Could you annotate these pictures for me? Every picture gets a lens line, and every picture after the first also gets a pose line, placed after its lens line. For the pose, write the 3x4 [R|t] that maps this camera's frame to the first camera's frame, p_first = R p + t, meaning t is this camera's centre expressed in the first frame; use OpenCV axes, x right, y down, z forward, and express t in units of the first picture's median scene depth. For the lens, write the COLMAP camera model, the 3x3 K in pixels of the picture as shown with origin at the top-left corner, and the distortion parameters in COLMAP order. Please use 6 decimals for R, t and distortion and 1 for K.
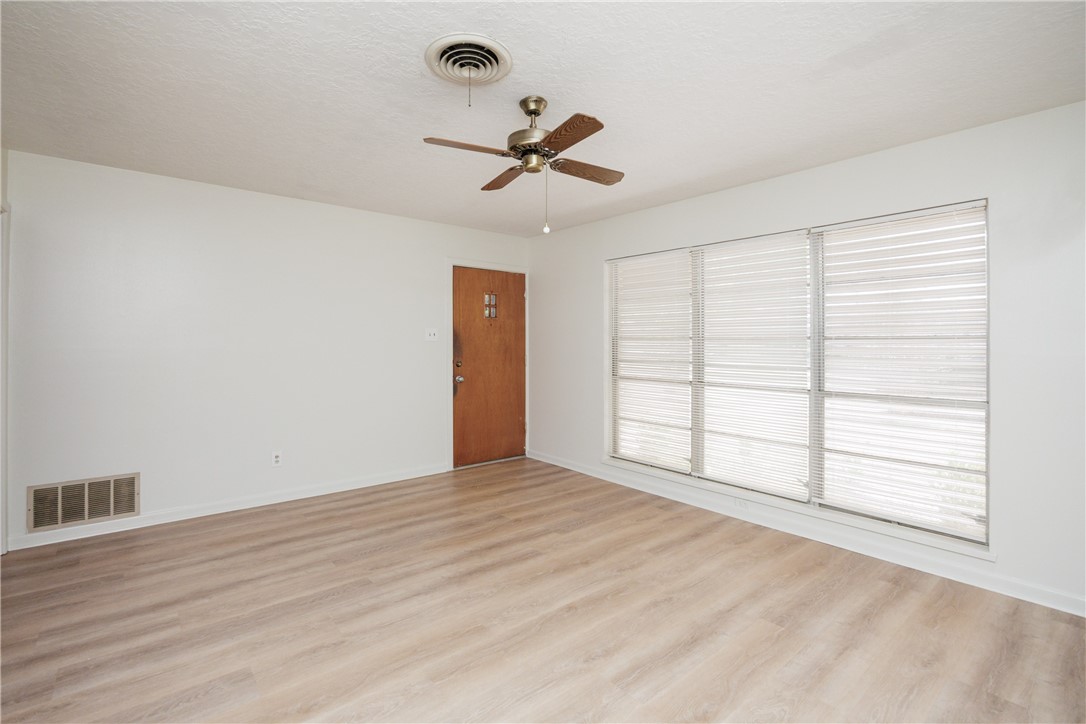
lens RADIAL K [[489.6, 0, 541.7], [0, 489.6, 333.4], [0, 0, 1]] dist [-0.019623, 0.000590]
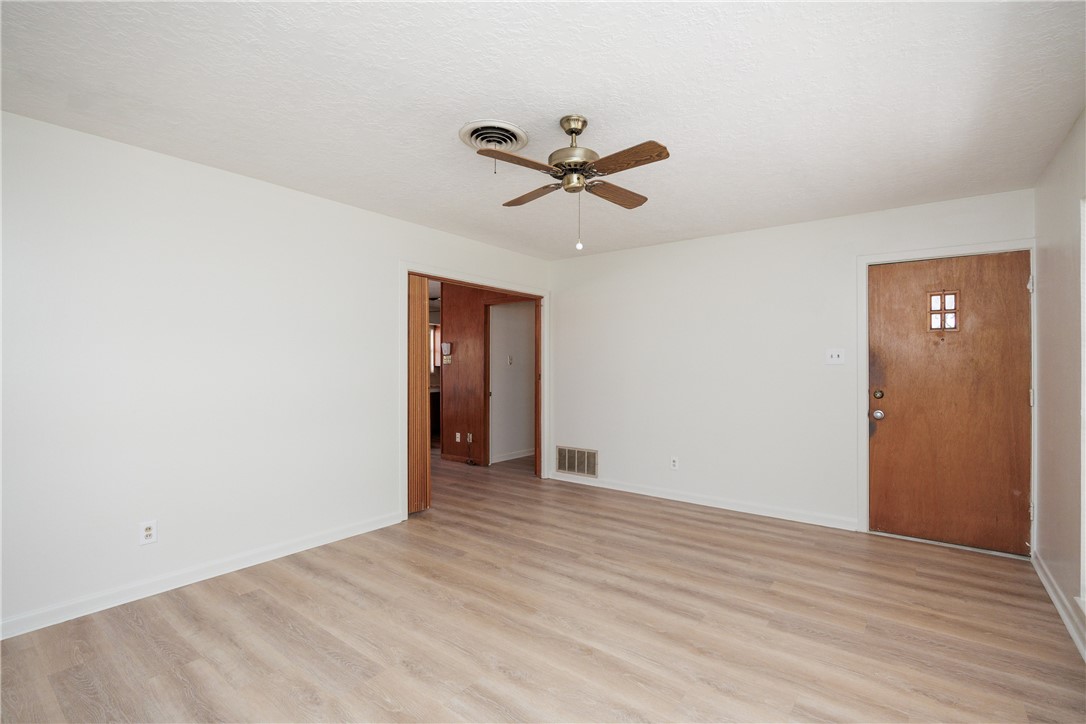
lens RADIAL K [[491.2, 0, 547.0], [0, 491.2, 364.0], [0, 0, 1]] dist [-0.015836, 0.000452]
pose [[0.230858, -0.004452, -0.972977, 0.656613], [0.013068, 0.999914, -0.001474, 0.015038], [0.972900, -0.012375, 0.230896, 0.498423]]
